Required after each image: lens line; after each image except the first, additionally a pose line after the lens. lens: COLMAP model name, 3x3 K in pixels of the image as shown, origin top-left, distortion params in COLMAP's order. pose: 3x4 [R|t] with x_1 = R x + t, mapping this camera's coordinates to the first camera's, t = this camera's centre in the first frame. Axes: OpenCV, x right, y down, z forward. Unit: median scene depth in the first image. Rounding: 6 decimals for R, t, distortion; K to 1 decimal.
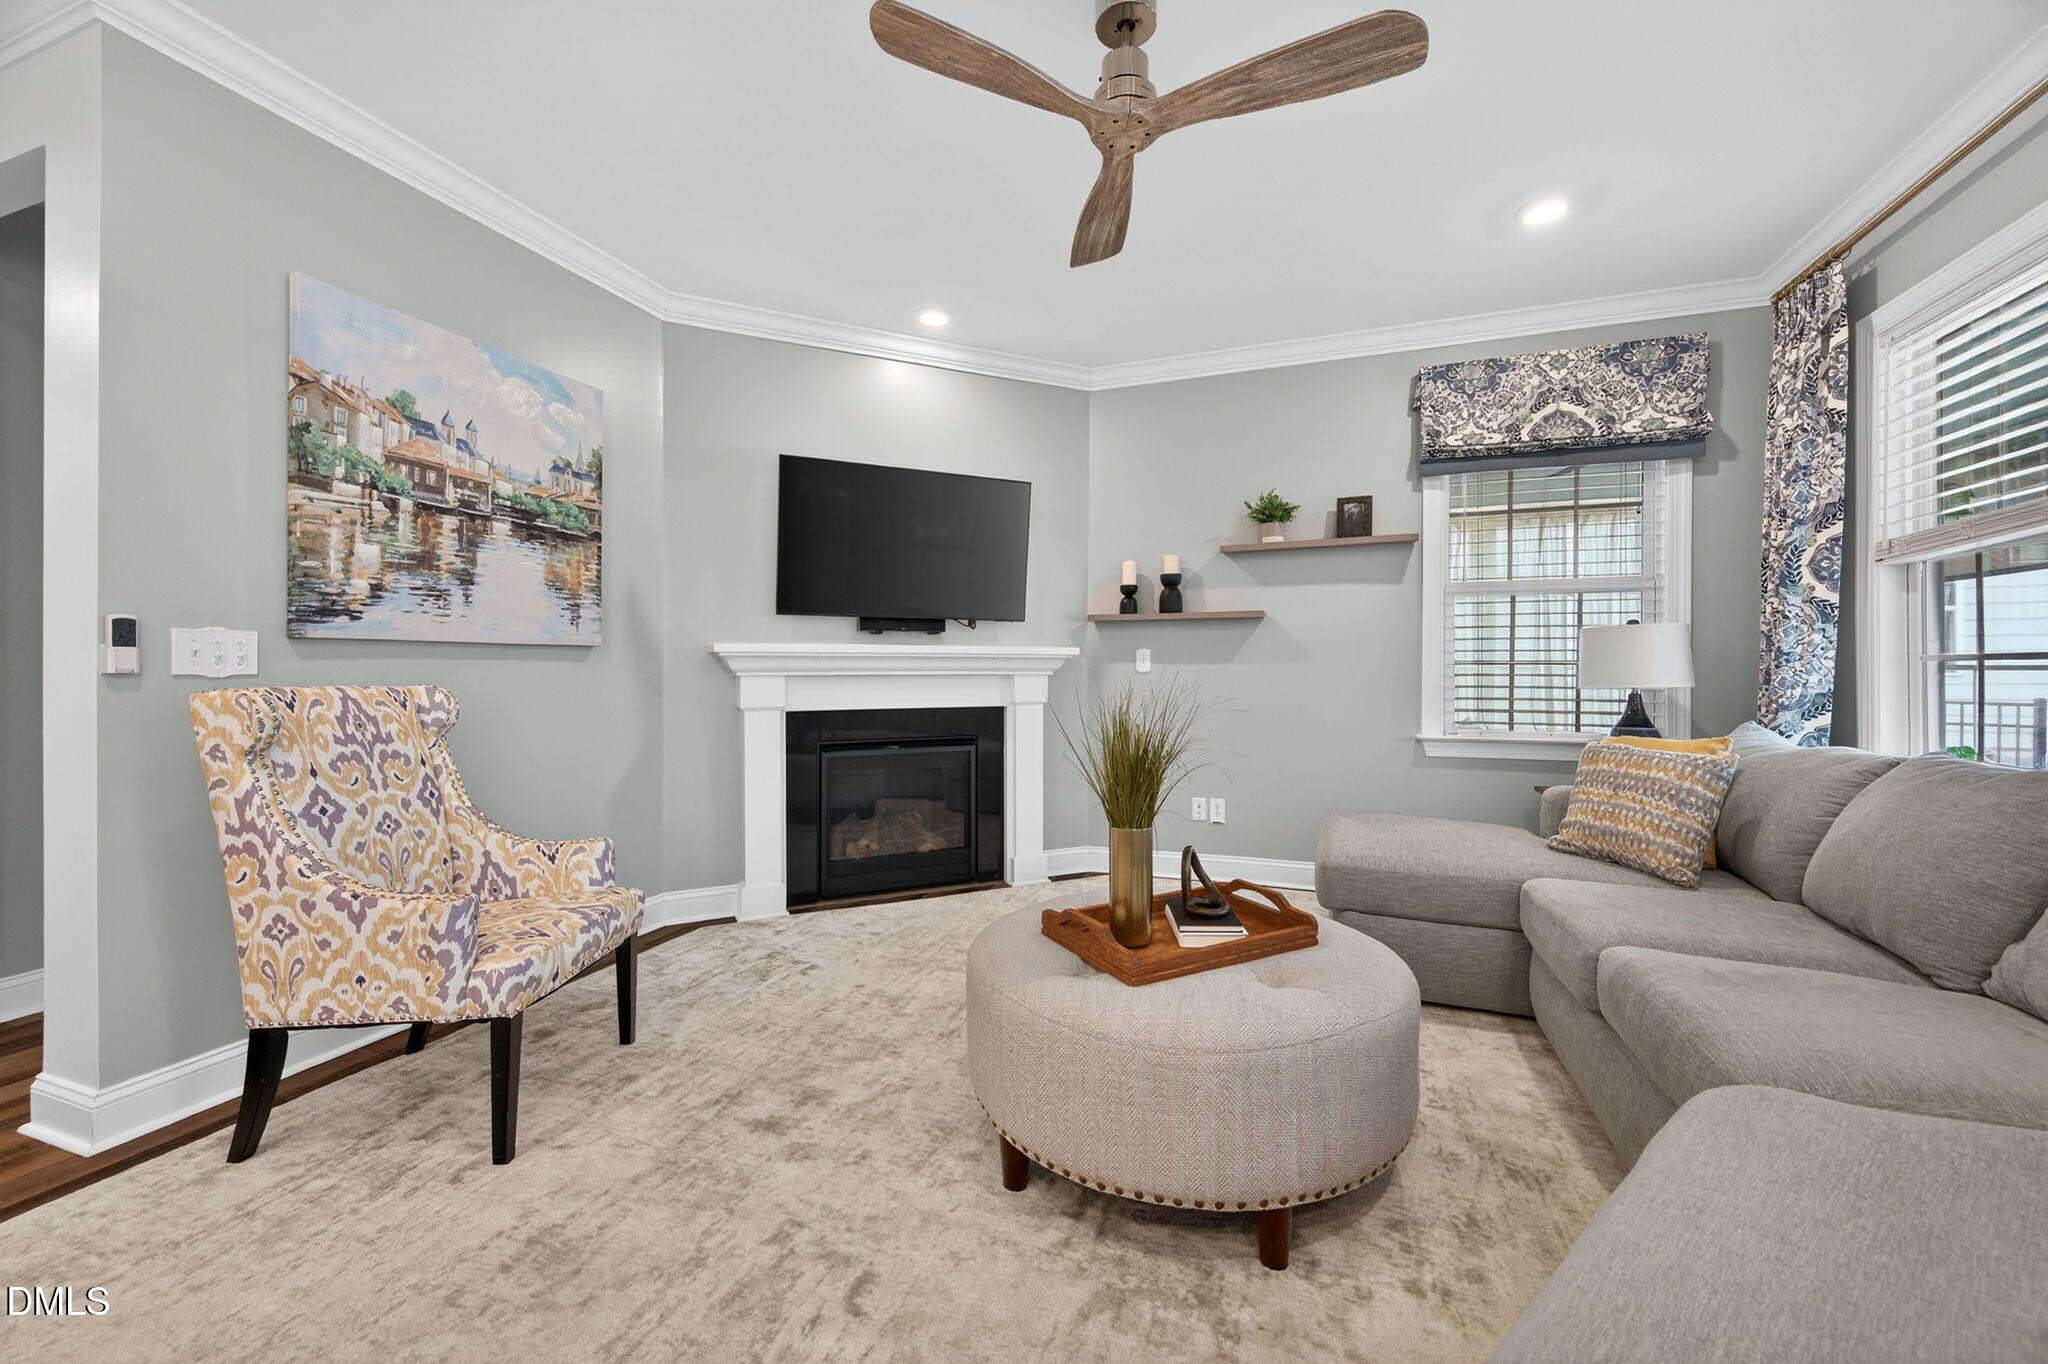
lens RADIAL K [[823.6, 0, 1019.0], [0, 823.6, 672.7], [0, 0, 1]] dist [0.001287, 0.000324]
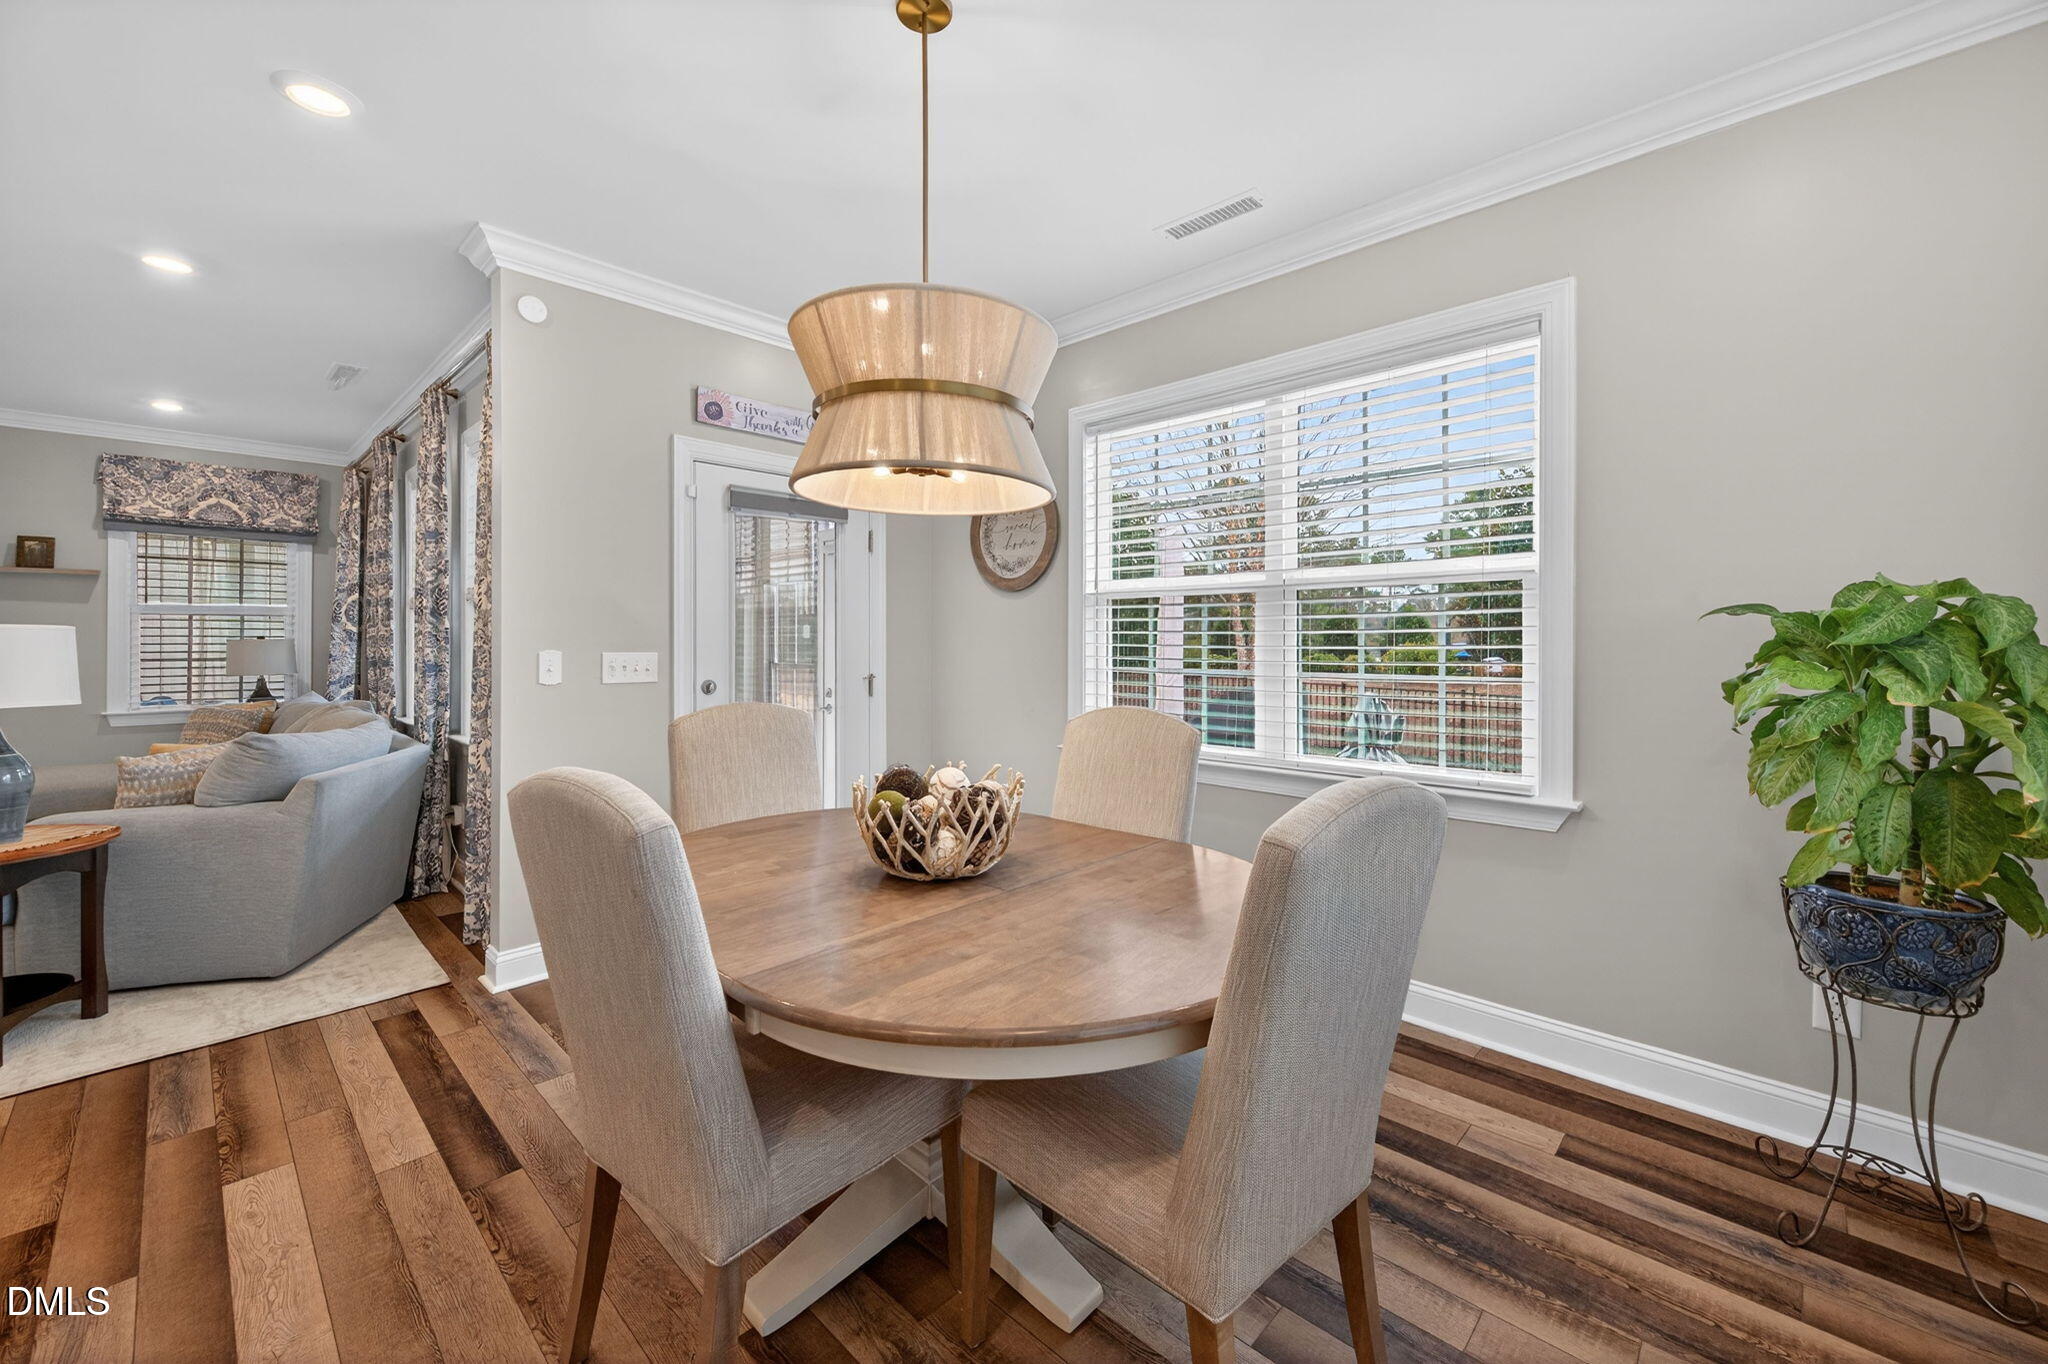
lens RADIAL K [[823.6, 0, 1040.1], [0, 823.6, 639.8], [0, 0, 1]] dist [0.001287, 0.000324]
pose [[0.404698, -0.003789, 0.914443, -0.167946], [0.006849, 0.999976, 0.001112, -0.042607], [-0.914425, 0.005813, 0.404714, -1.108016]]
